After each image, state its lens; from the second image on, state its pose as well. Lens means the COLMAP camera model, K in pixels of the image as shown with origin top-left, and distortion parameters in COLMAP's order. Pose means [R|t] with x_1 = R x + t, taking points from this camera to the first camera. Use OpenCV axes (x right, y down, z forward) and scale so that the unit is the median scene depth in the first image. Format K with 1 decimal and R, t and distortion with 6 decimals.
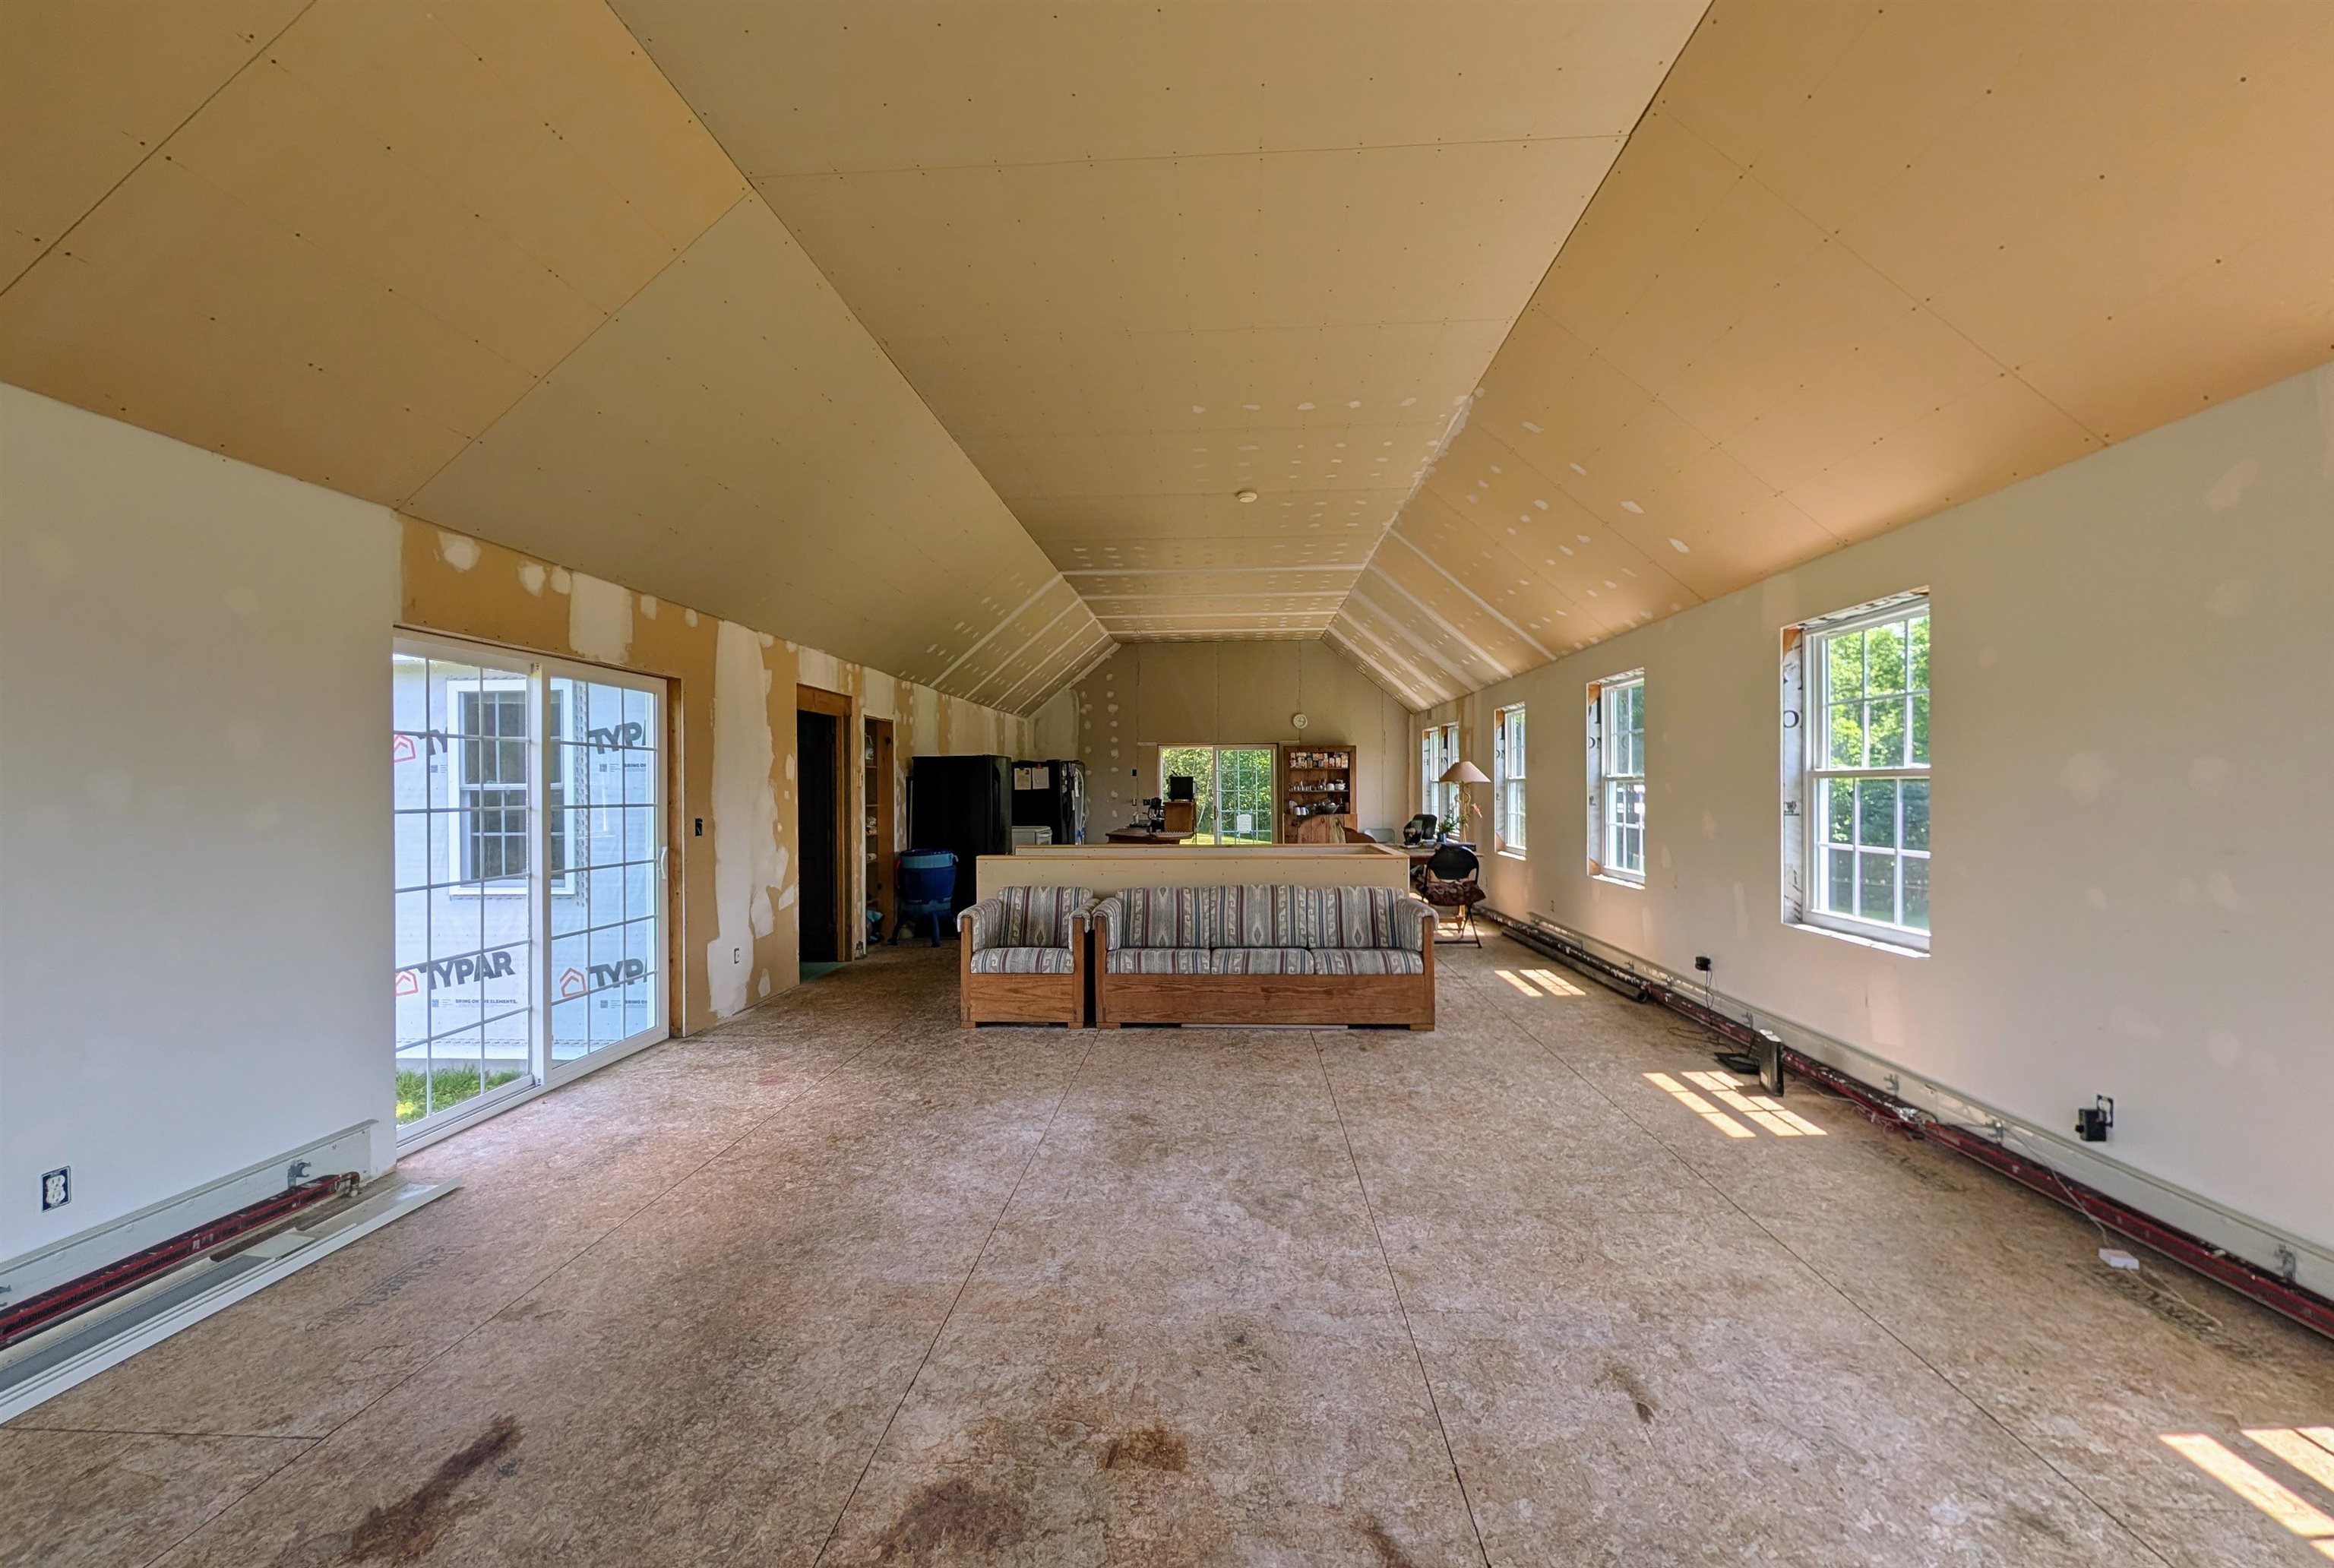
lens RADIAL K [[930.2, 0, 1174.3], [0, 930.2, 787.2], [0, 0, 1]] dist [0.002998, -0.000278]
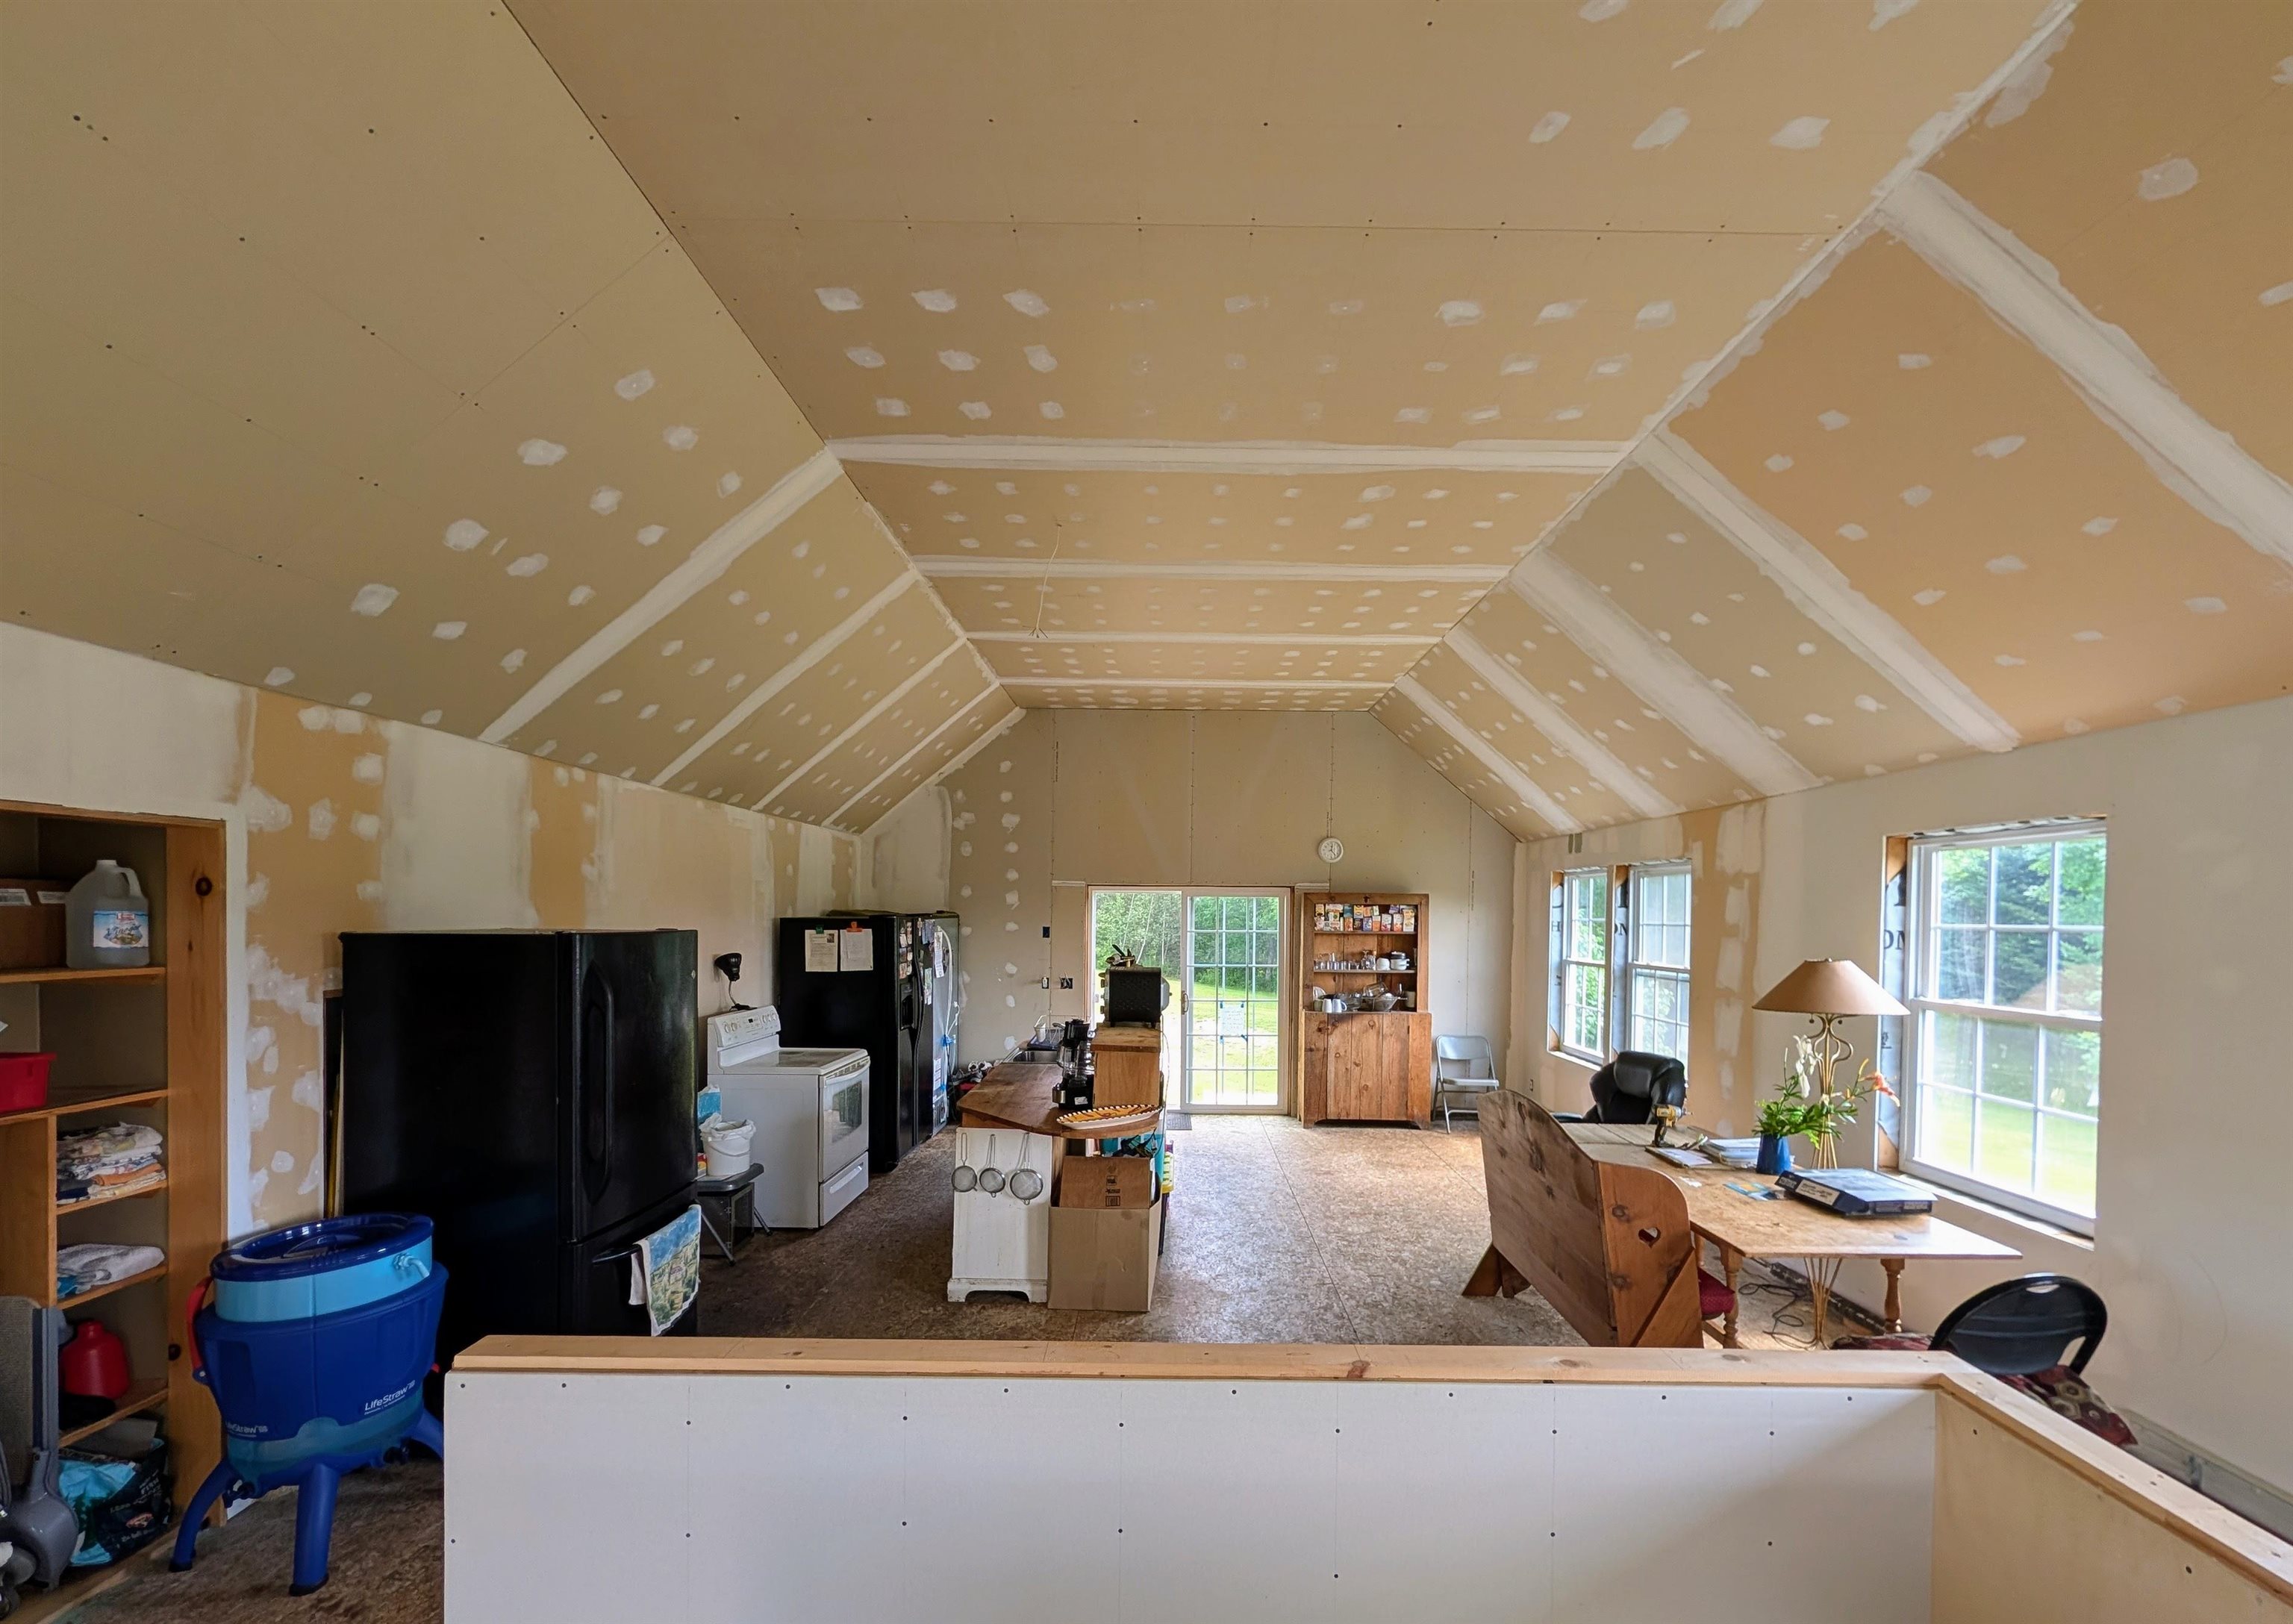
lens RADIAL K [[956.0, 0, 1166.9], [0, 956.0, 931.2], [0, 0, 1]] dist [0.014633, -0.000226]
pose [[0.998055, 0.017064, 0.059967, -0.008824], [-0.018154, 0.999679, 0.017679, -0.073868], [-0.059646, -0.018733, 0.998044, 1.037733]]
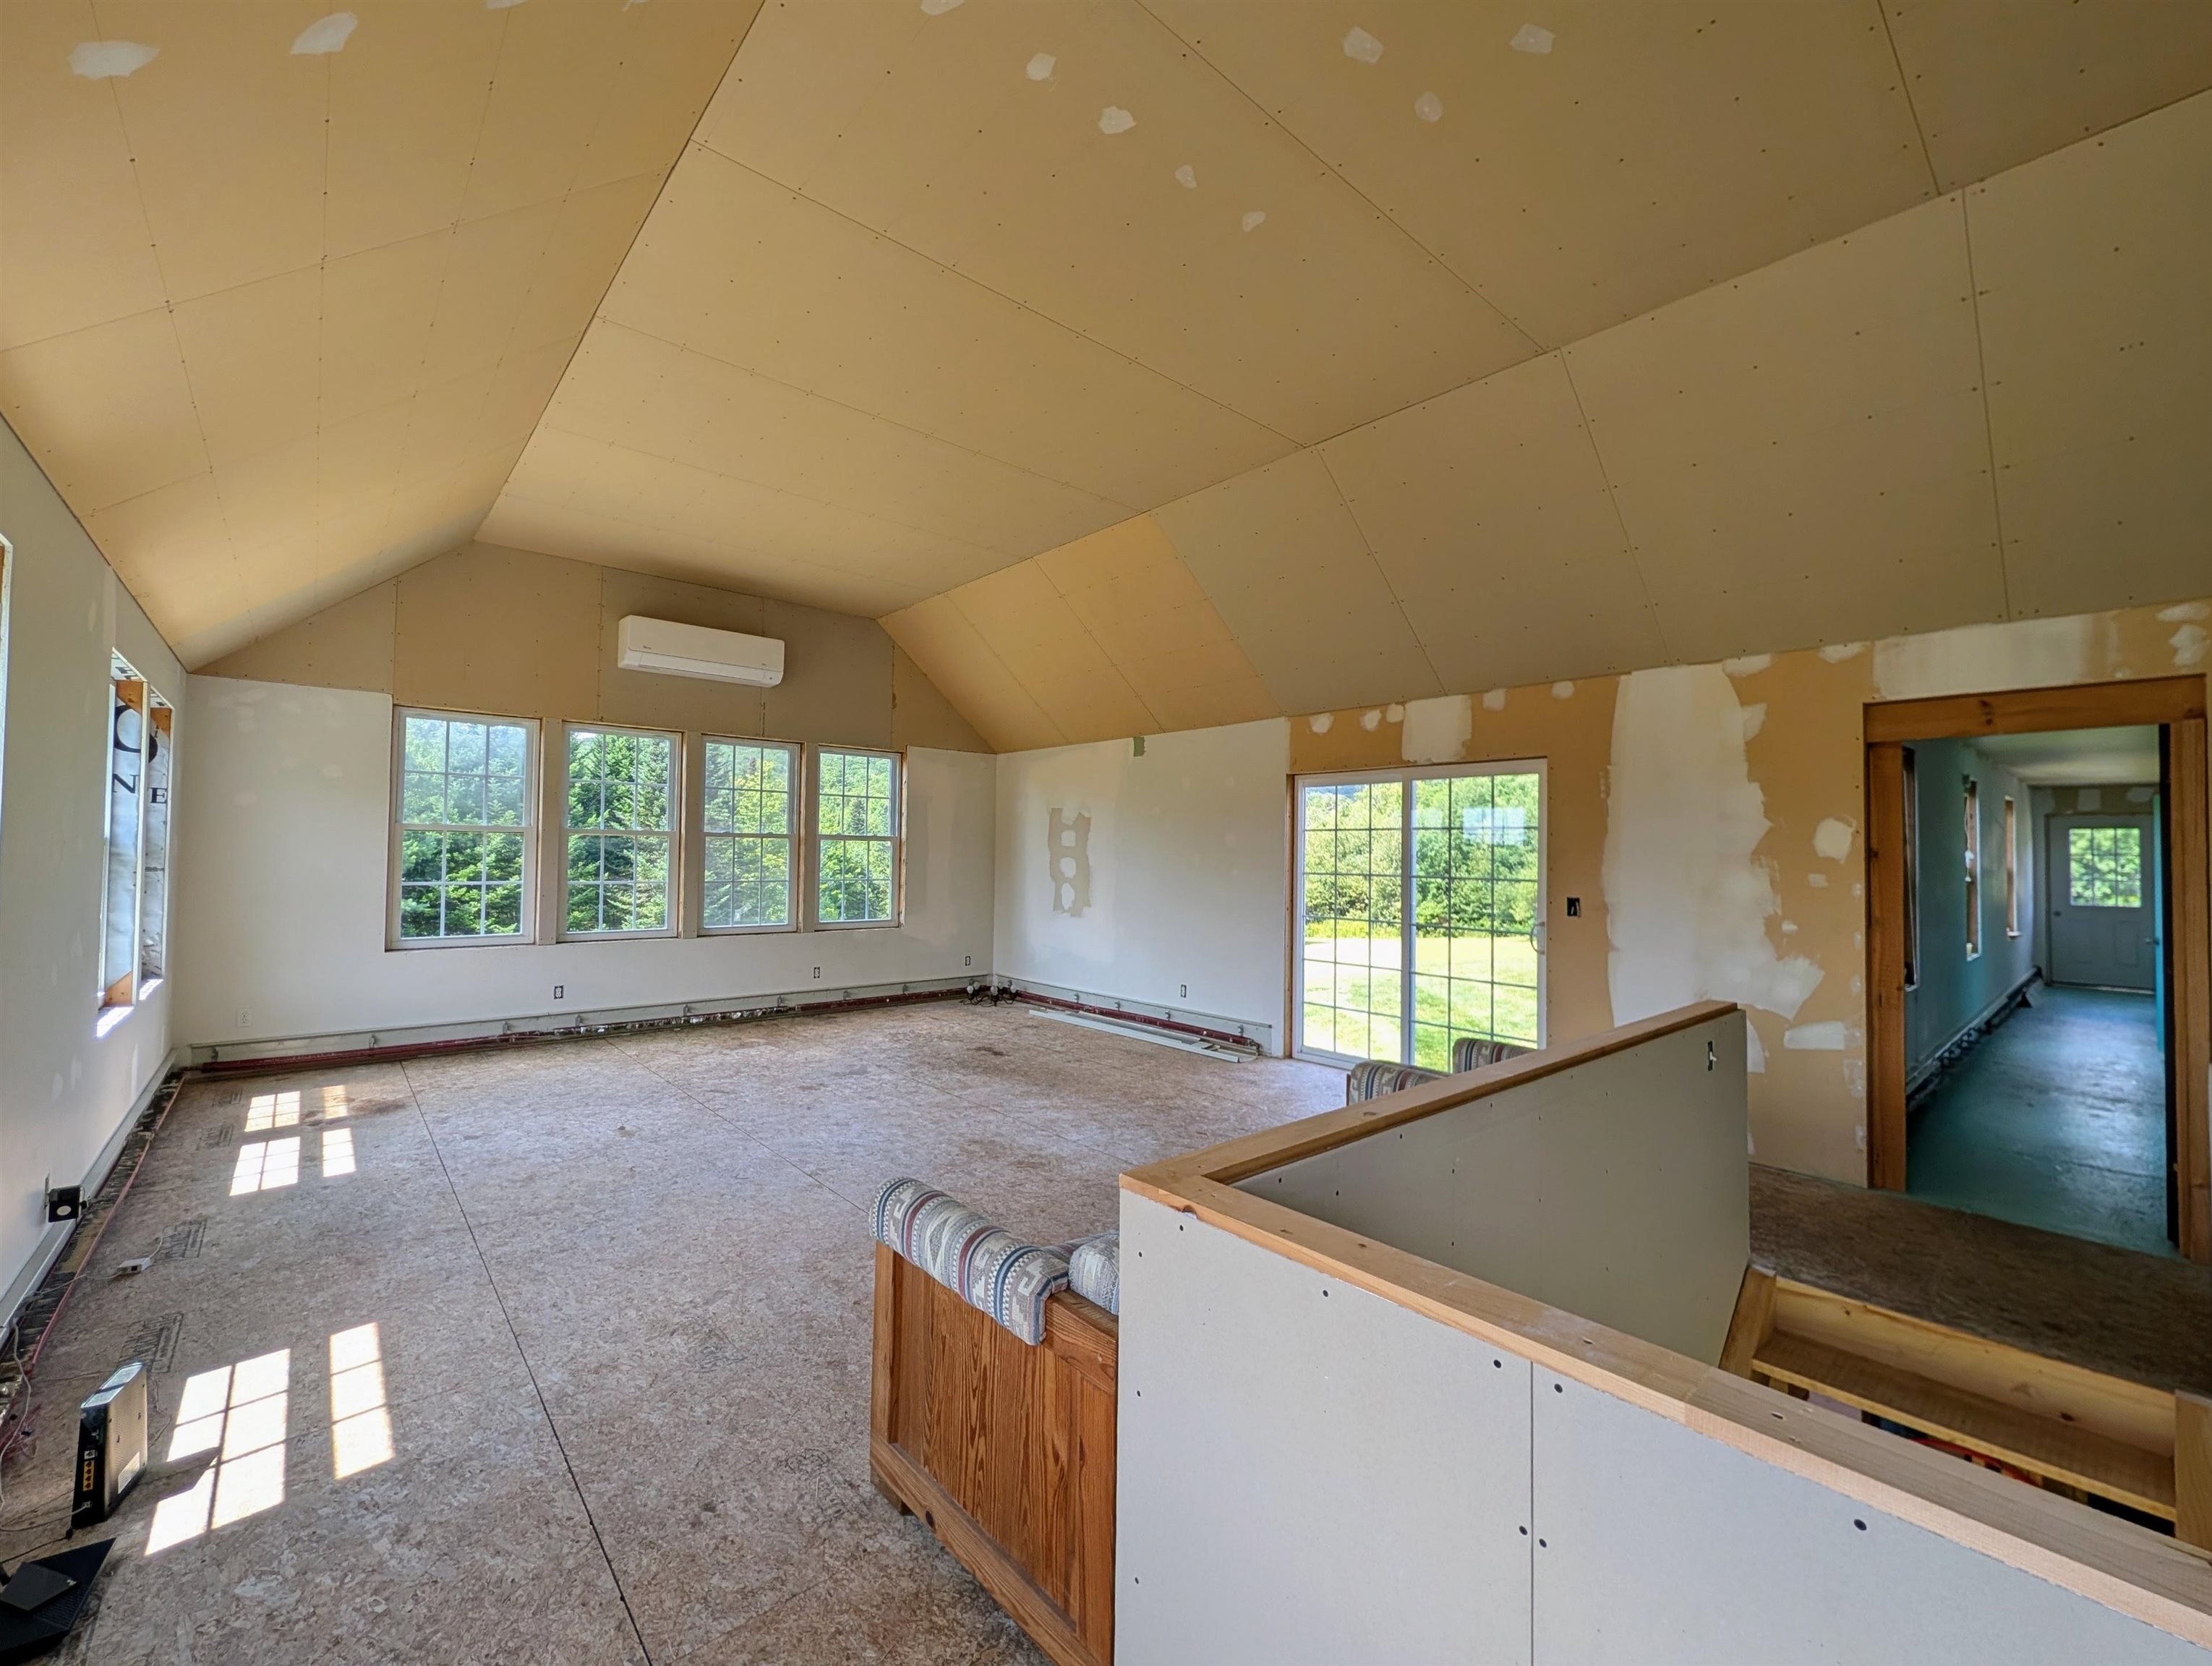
lens RADIAL K [[908.4, 0, 1104.8], [0, 908.4, 837.9], [0, 0, 1]] dist [0.002615, -0.000026]
pose [[-0.711578, -0.016735, -0.702407, 0.479651], [-0.009026, 0.999852, -0.014679, -0.009425], [0.702549, -0.004105, -0.711624, 1.327138]]
